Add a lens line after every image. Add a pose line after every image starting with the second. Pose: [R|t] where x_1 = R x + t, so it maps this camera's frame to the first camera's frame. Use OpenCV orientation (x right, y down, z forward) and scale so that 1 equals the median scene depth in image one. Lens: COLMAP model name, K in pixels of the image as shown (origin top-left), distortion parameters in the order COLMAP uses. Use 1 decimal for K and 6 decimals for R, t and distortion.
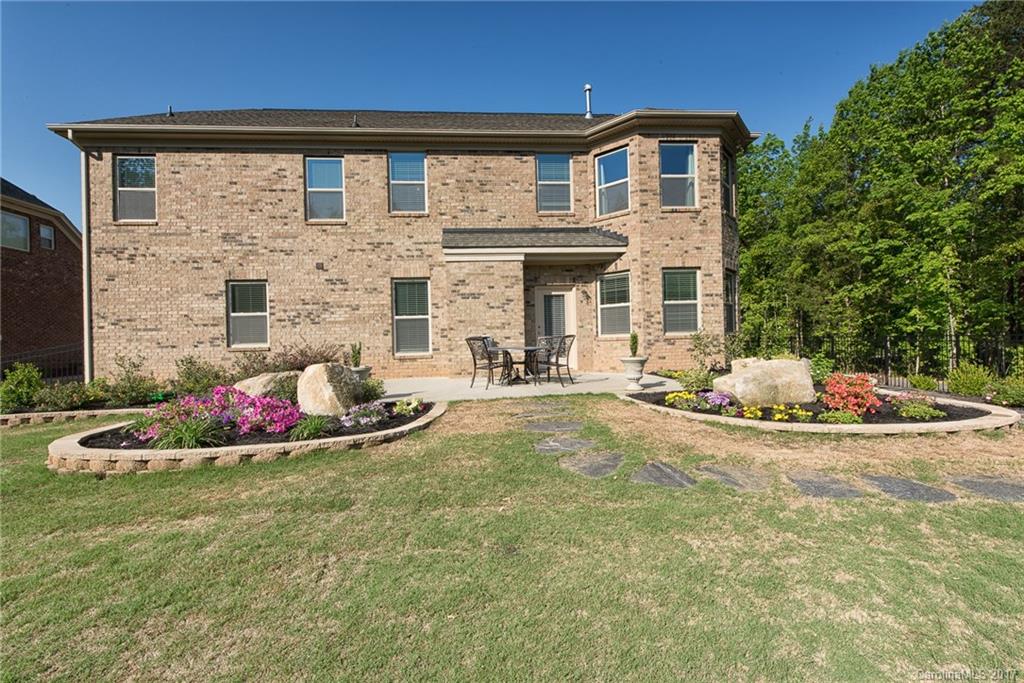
lens RADIAL K [[459.4, 0, 512.0], [0, 459.4, 341.5], [0, 0, 1]] dist [0.009456, -0.000166]
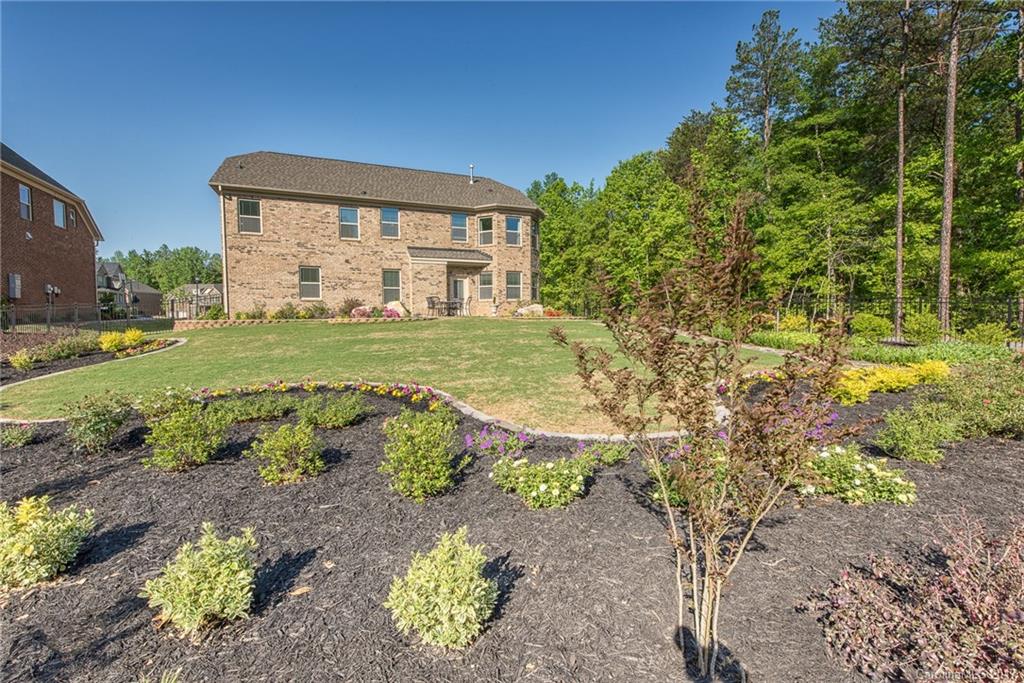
lens RADIAL K [[434.7, 0, 514.9], [0, 434.7, 330.6], [0, 0, 1]] dist [0.000633, -0.000037]
pose [[0.950527, 0.010252, 0.310474, -0.305774], [-0.018296, 0.999568, 0.023007, 0.088800], [-0.310104, -0.027549, 0.950303, -1.090224]]
